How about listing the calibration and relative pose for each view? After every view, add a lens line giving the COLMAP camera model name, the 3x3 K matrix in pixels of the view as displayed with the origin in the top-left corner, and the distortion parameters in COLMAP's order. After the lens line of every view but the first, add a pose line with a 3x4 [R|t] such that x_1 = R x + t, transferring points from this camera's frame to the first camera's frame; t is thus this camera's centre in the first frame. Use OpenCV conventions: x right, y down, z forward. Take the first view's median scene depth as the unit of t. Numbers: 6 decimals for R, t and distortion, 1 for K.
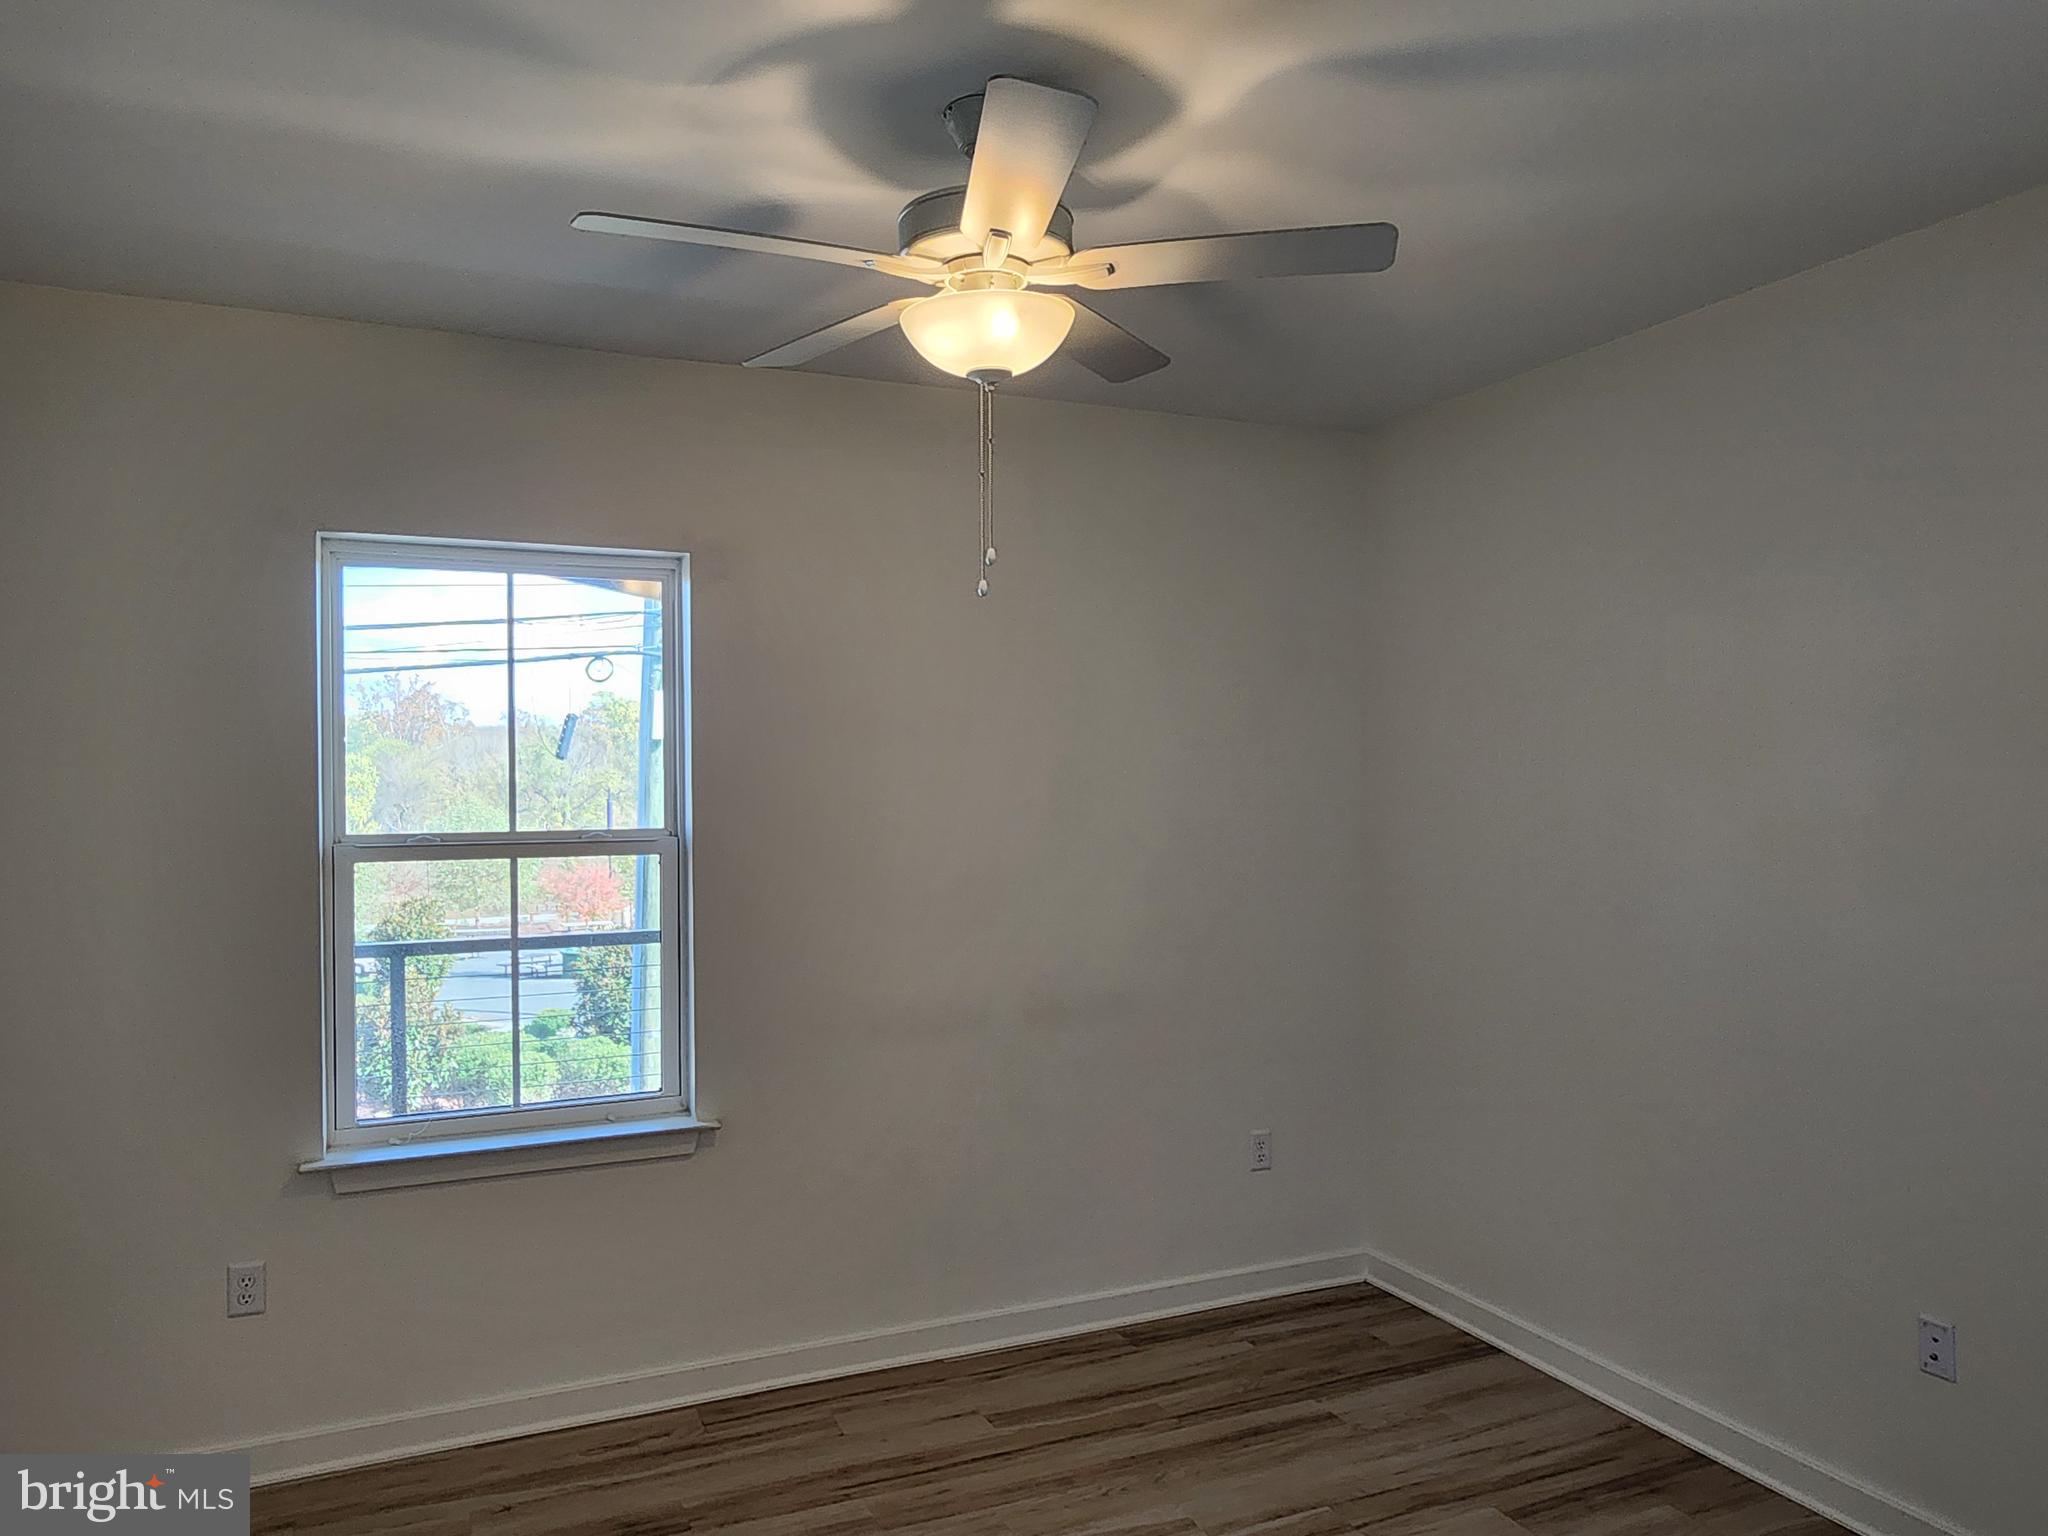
lens RADIAL K [[1395.6, 0, 1013.5], [0, 1395.6, 787.0], [0, 0, 1]] dist [-0.000303, 0.004792]
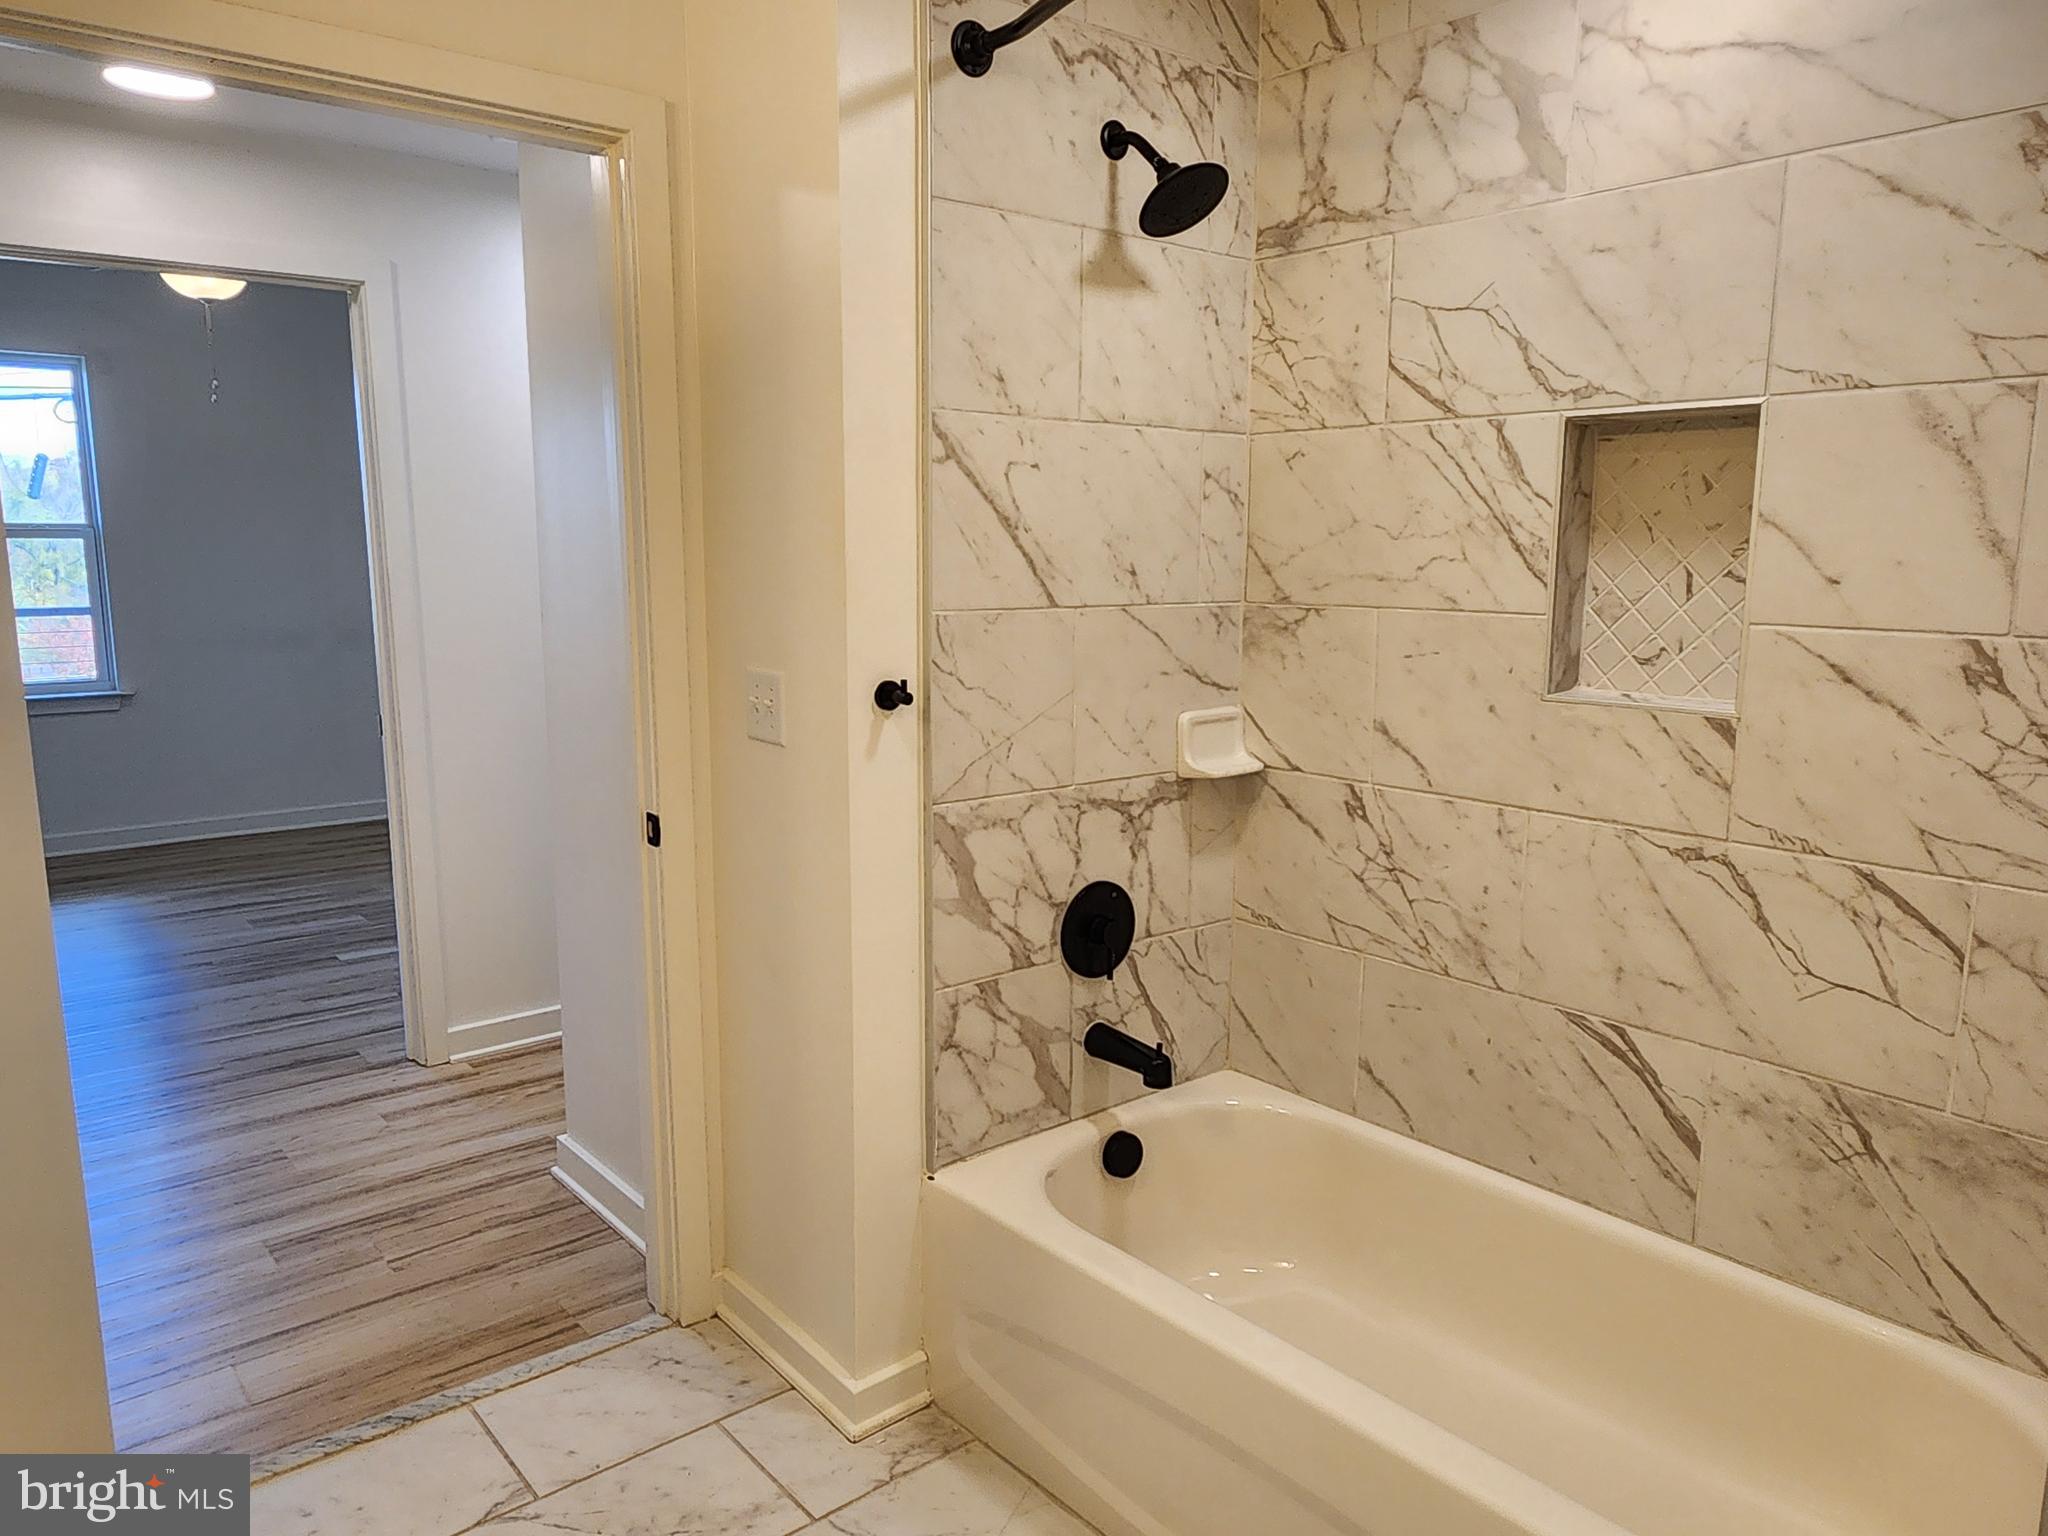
lens RADIAL K [[1395.6, 0, 1013.5], [0, 1395.6, 787.0], [0, 0, 1]] dist [-0.000303, 0.004792]
pose [[0.960337, -0.033464, 0.276828, 0.366428], [-0.012750, 0.986465, 0.163476, 0.056282], [-0.278551, -0.160522, 0.946912, -1.008876]]
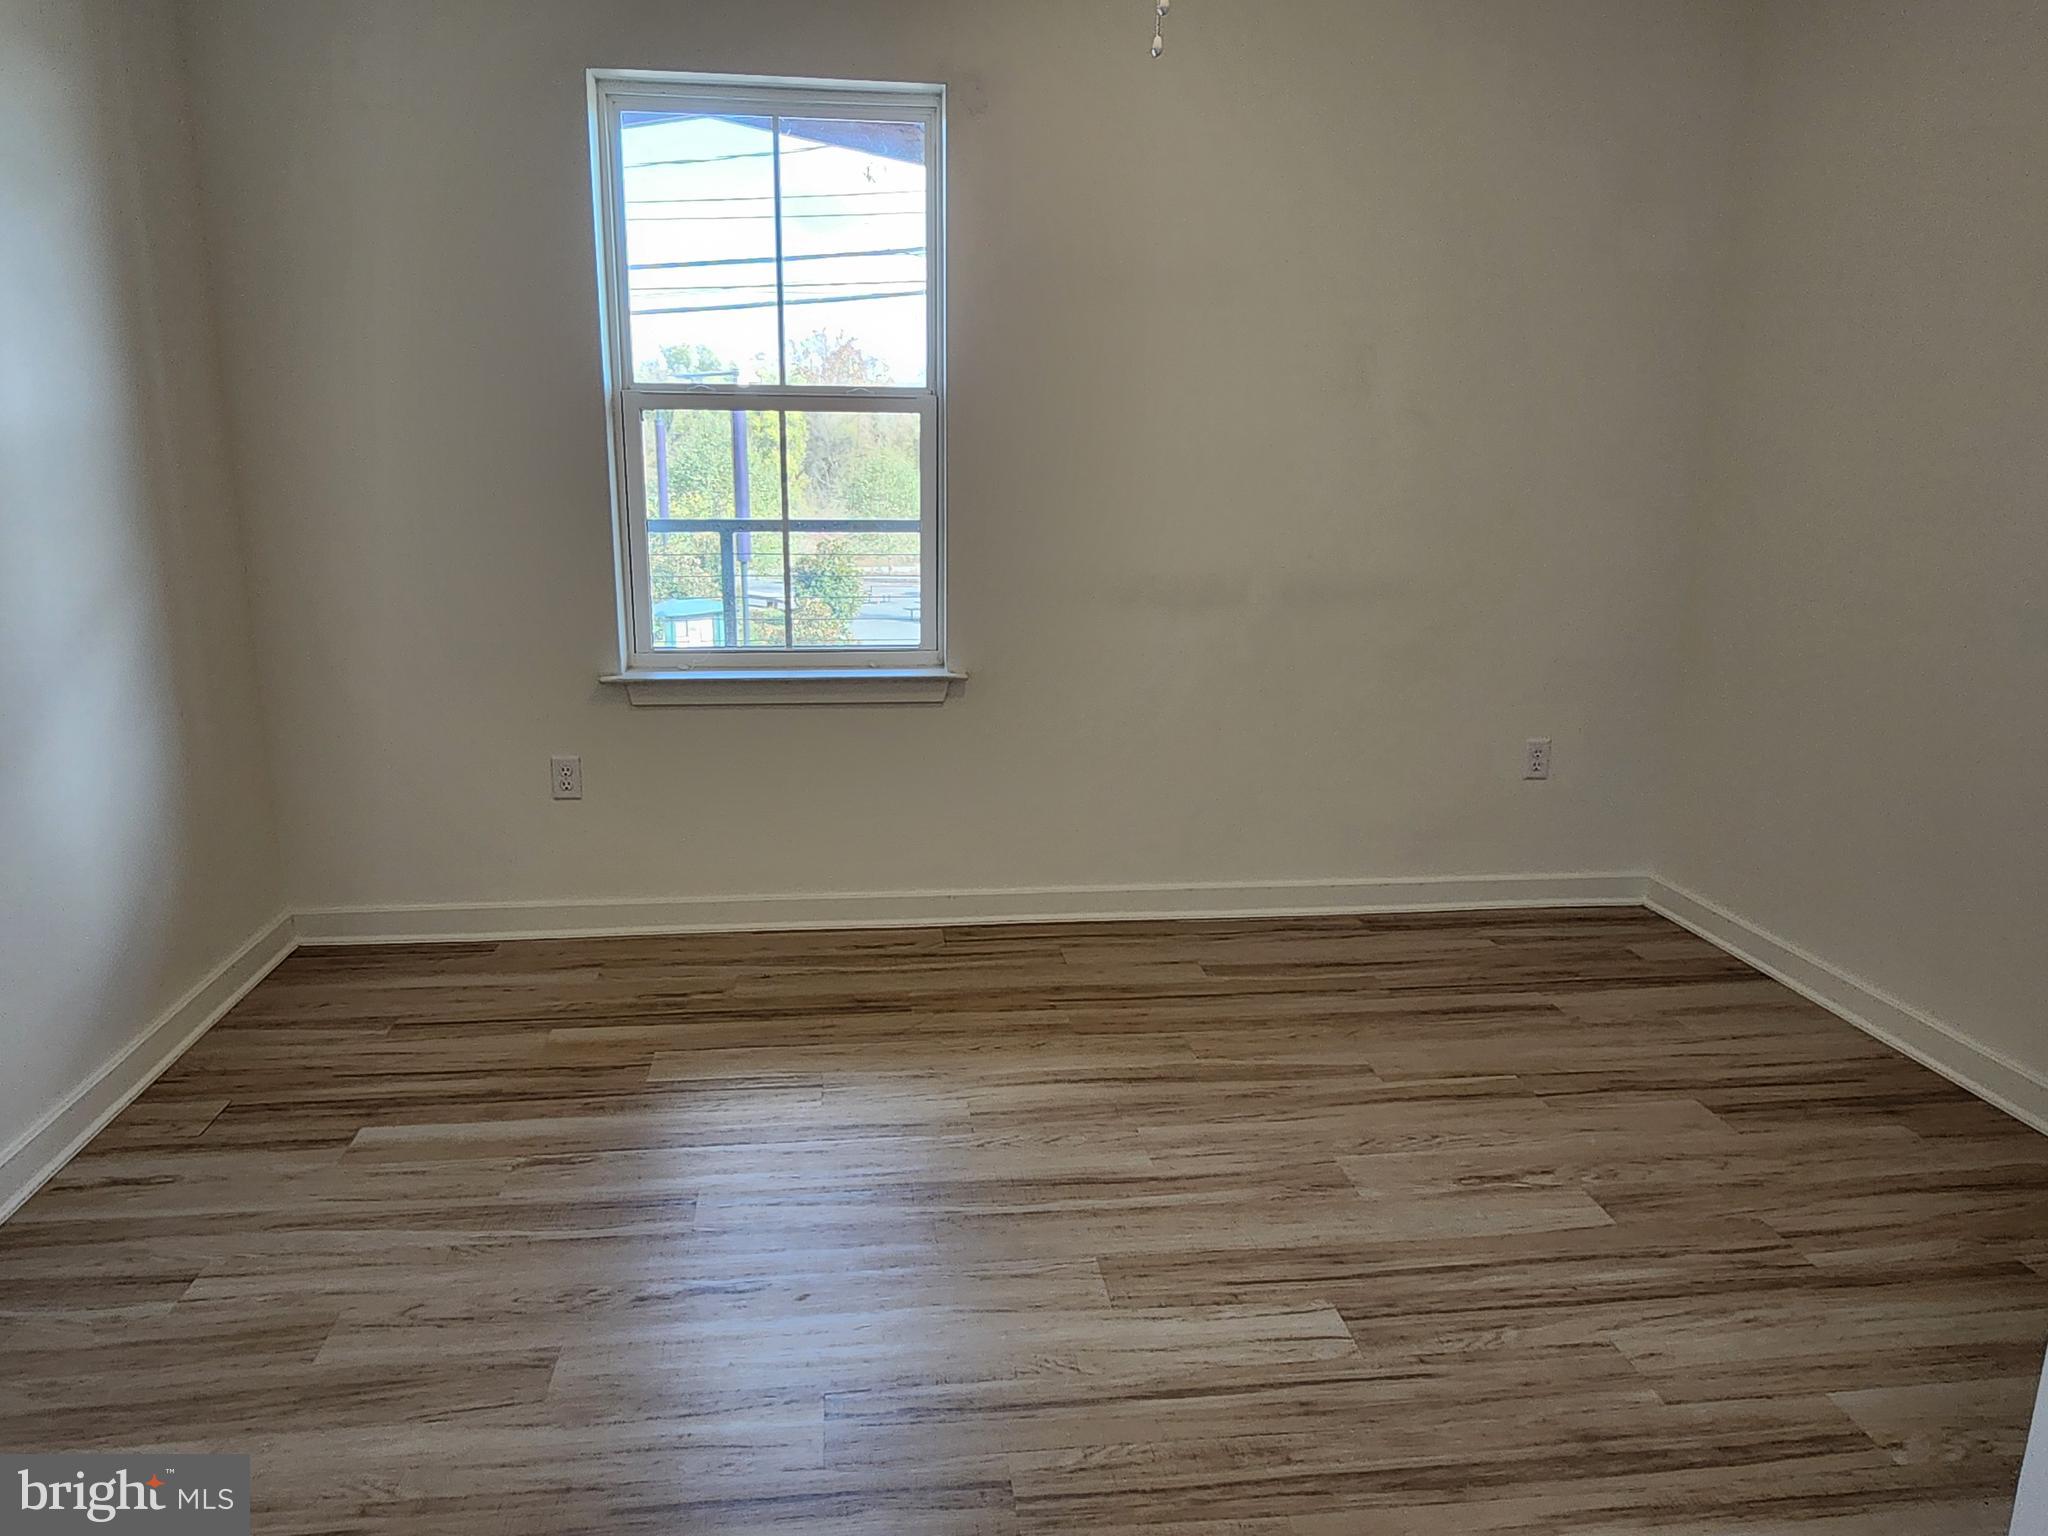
lens RADIAL K [[1395.6, 0, 1013.5], [0, 1395.6, 787.0], [0, 0, 1]] dist [-0.000303, 0.004792]
pose [[0.958693, 0.085570, -0.271265, 0.115494], [-0.019879, 0.971500, 0.236203, 0.074665], [0.283746, -0.221053, 0.933072, 0.012065]]
